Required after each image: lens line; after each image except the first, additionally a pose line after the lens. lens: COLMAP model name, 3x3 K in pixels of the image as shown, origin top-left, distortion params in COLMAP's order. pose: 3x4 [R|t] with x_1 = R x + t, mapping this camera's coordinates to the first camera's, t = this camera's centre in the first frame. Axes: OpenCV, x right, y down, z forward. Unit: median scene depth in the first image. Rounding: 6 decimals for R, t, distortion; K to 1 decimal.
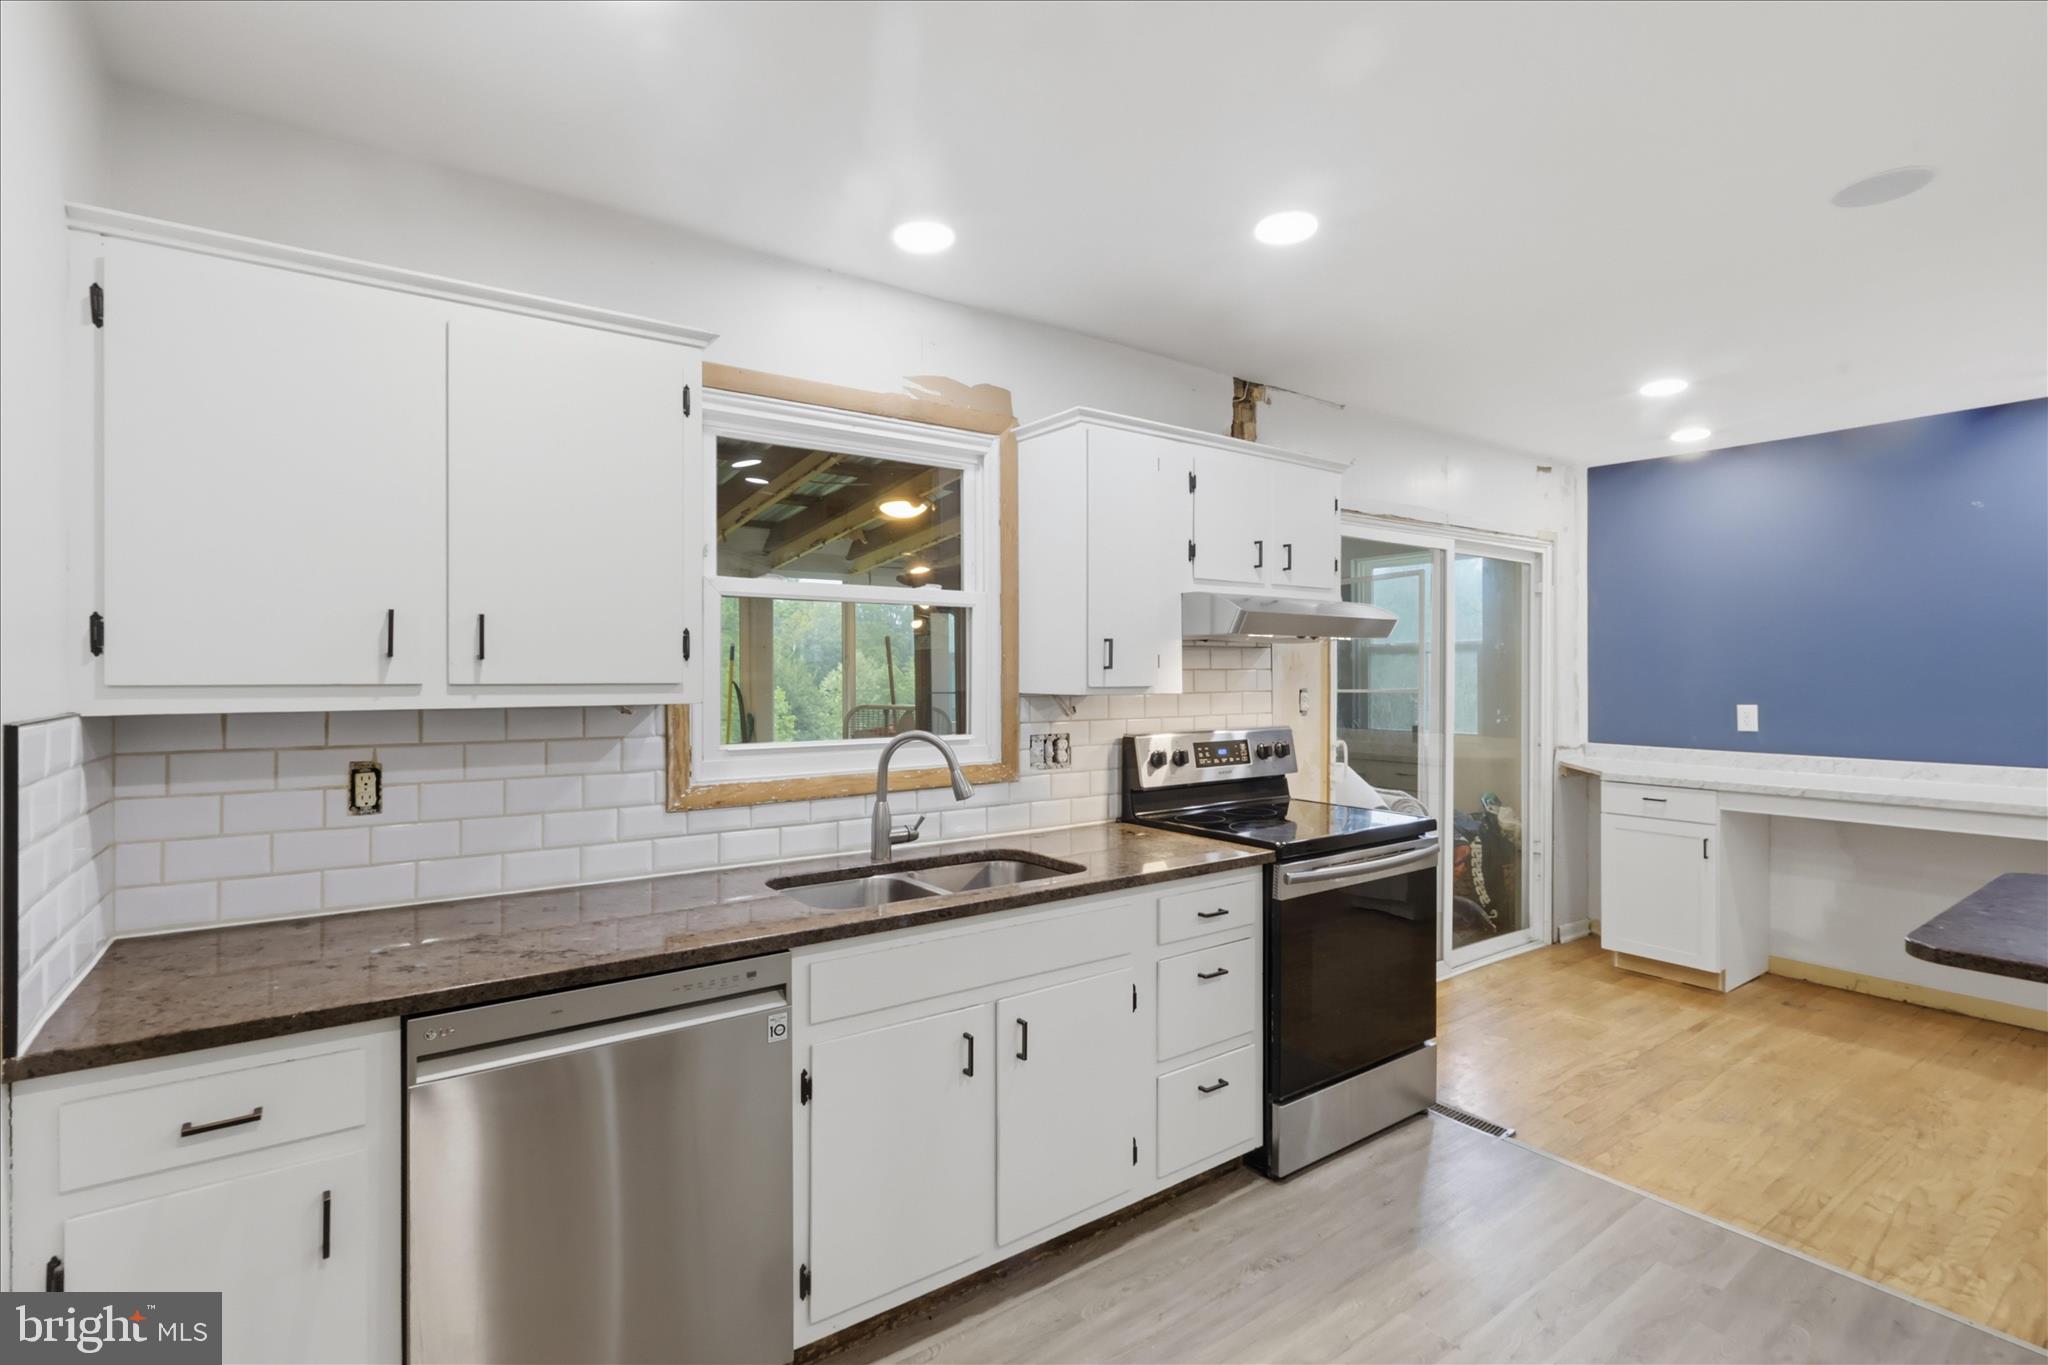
lens RADIAL K [[957.9, 0, 1017.3], [0, 957.9, 679.3], [0, 0, 1]] dist [-0.002464, 0.000064]
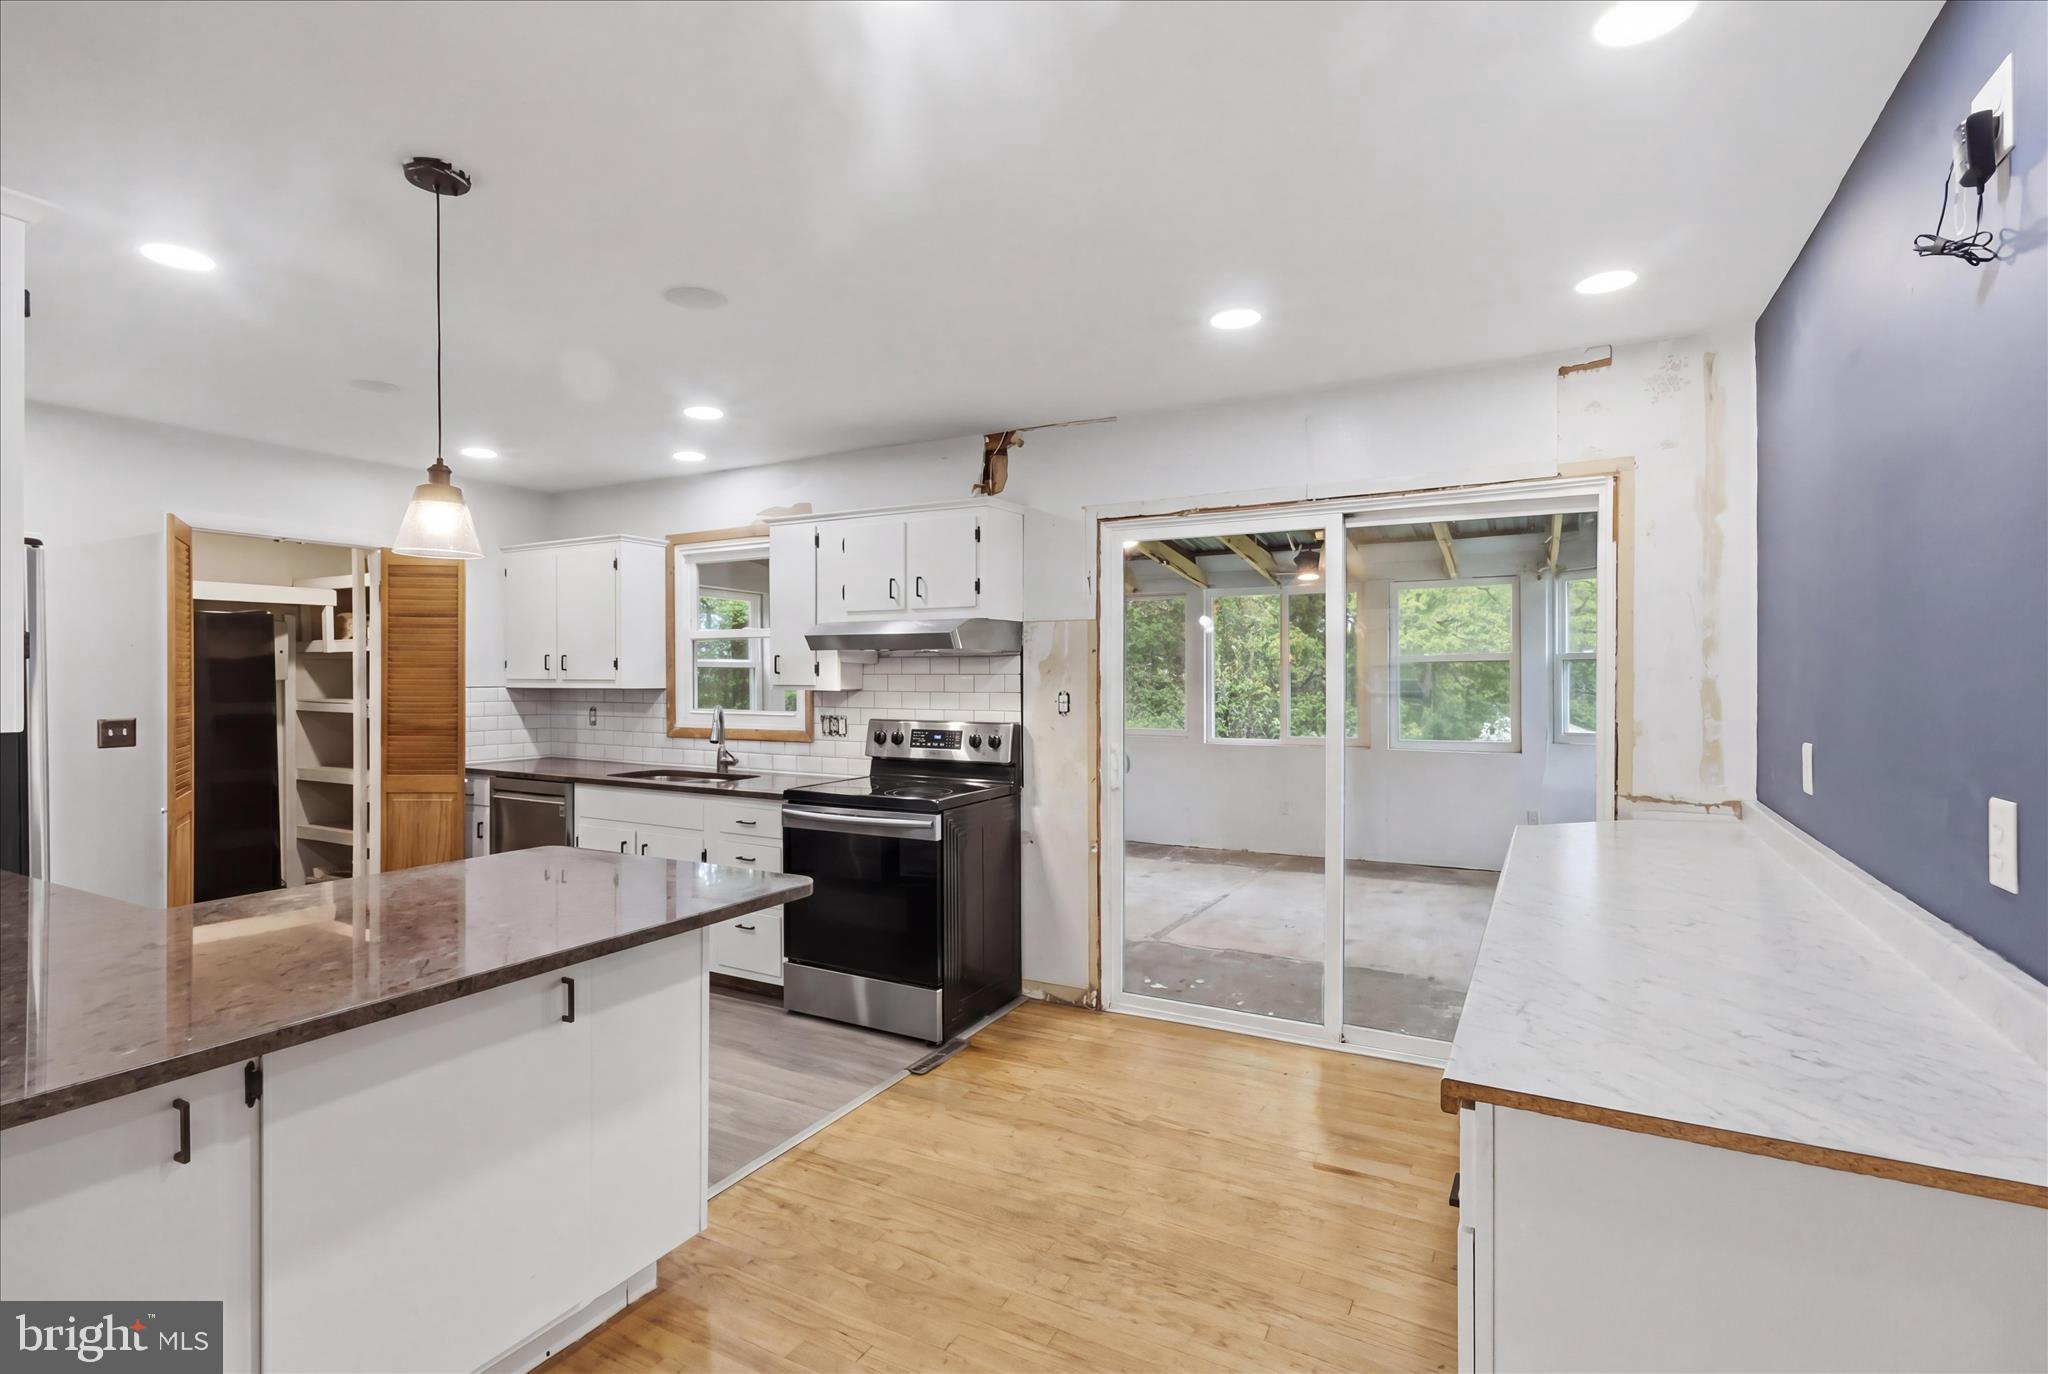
lens RADIAL K [[957.9, 0, 1017.3], [0, 957.9, 683.8], [0, 0, 1]] dist [-0.002464, 0.000064]
pose [[0.435397, 0.007112, -0.900210, 1.606224], [-0.008042, 0.999960, 0.004011, -0.003012], [0.900203, 0.005494, 0.435437, 0.602377]]
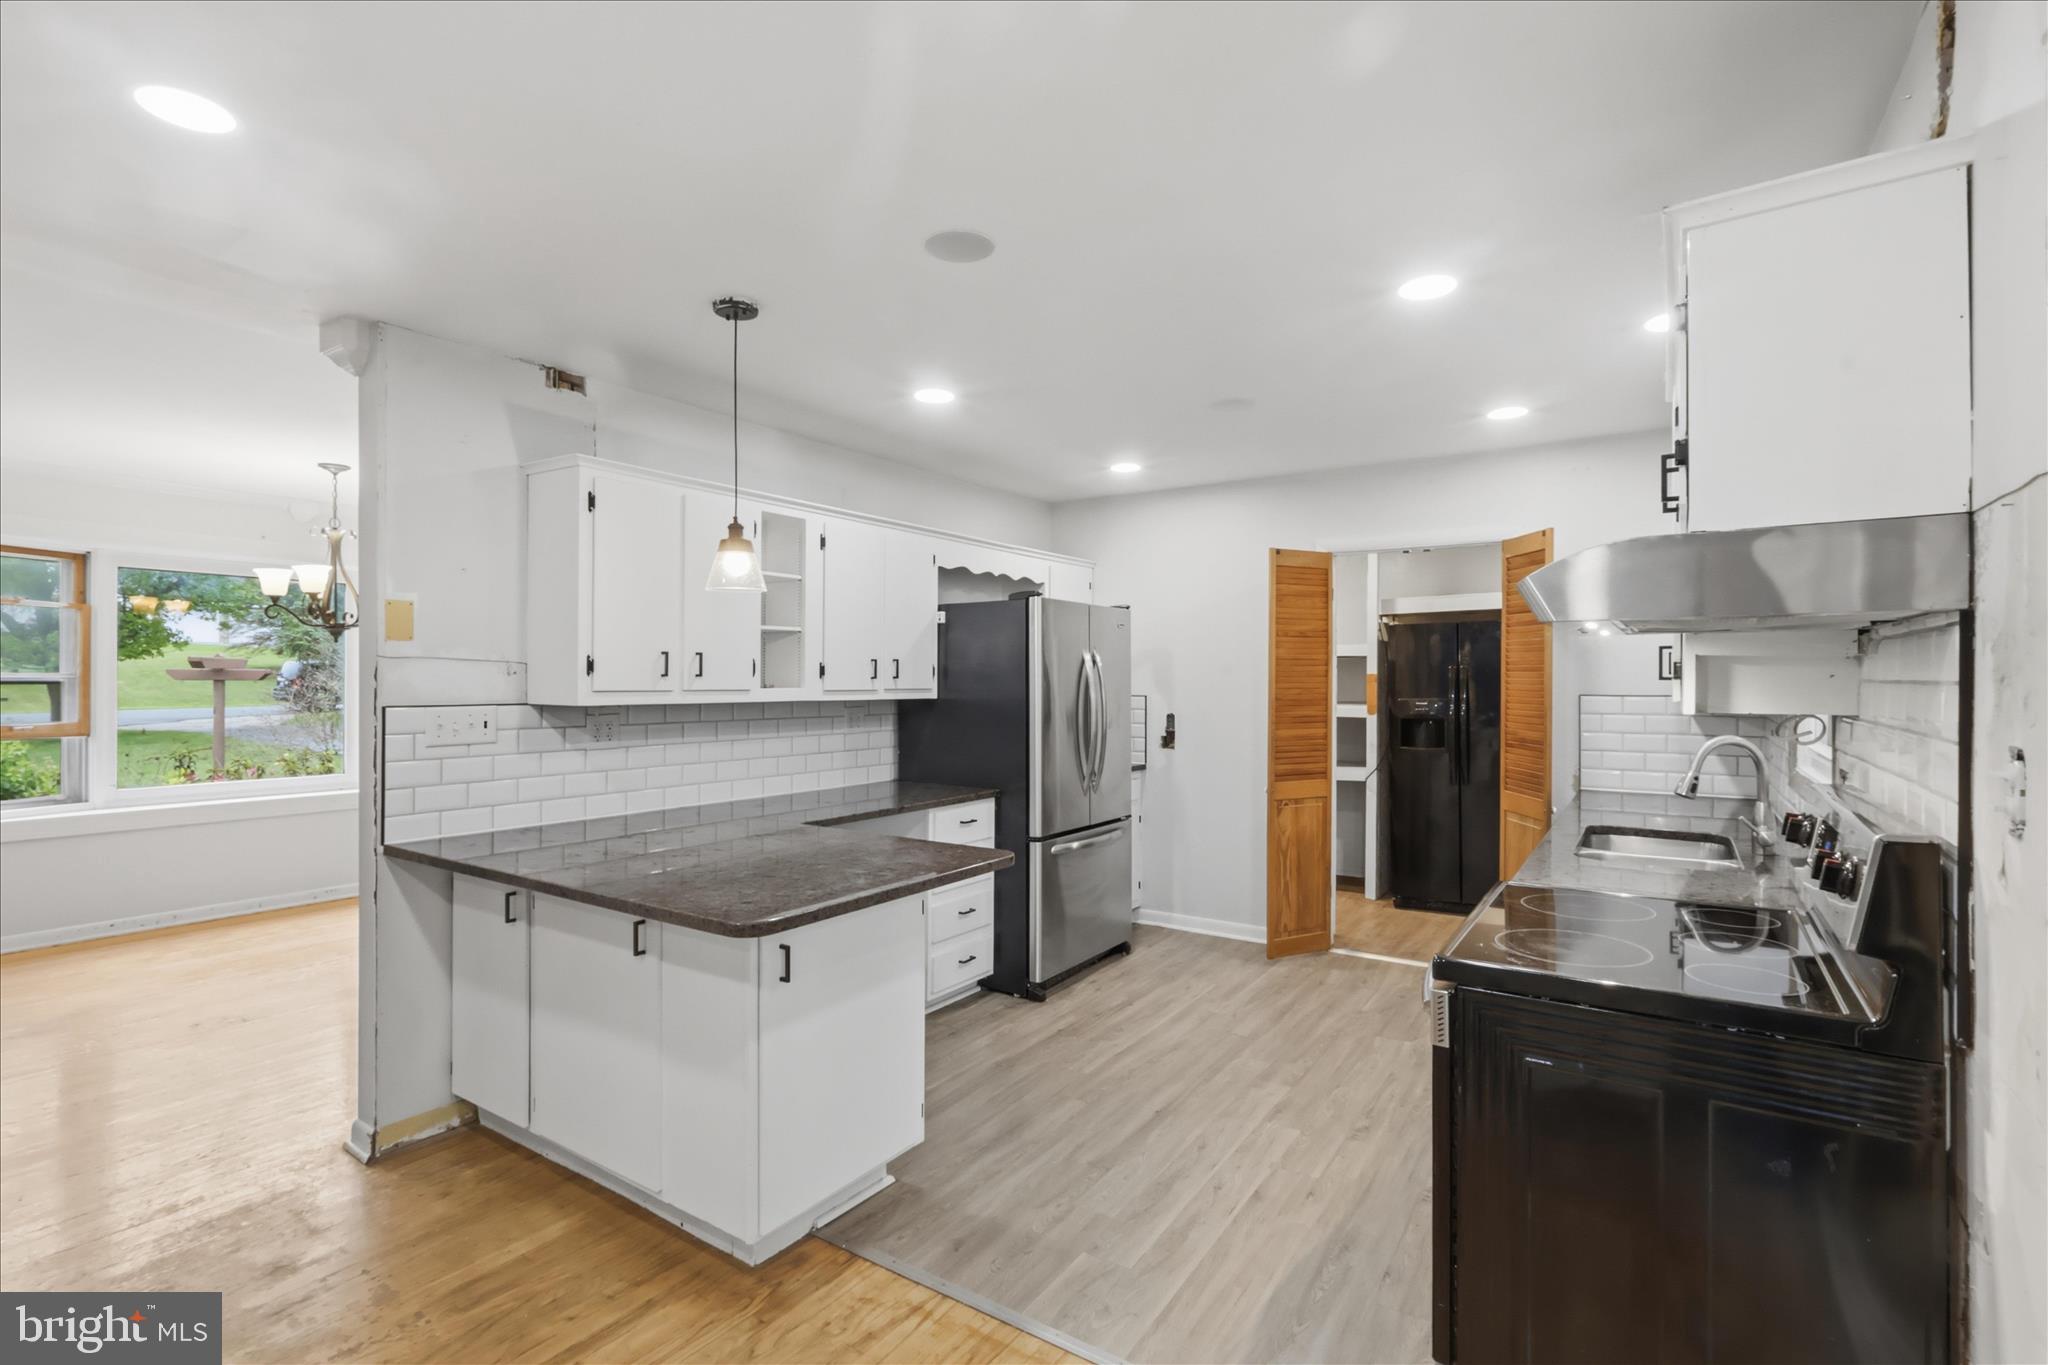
lens RADIAL K [[957.9, 0, 1017.3], [0, 957.9, 679.3], [0, 0, 1]] dist [-0.002464, 0.000064]
pose [[-0.937554, 0.001478, -0.347836, 0.883132], [-0.002944, 0.999921, 0.012186, -0.017342], [0.347827, 0.012449, -0.937476, 1.477855]]
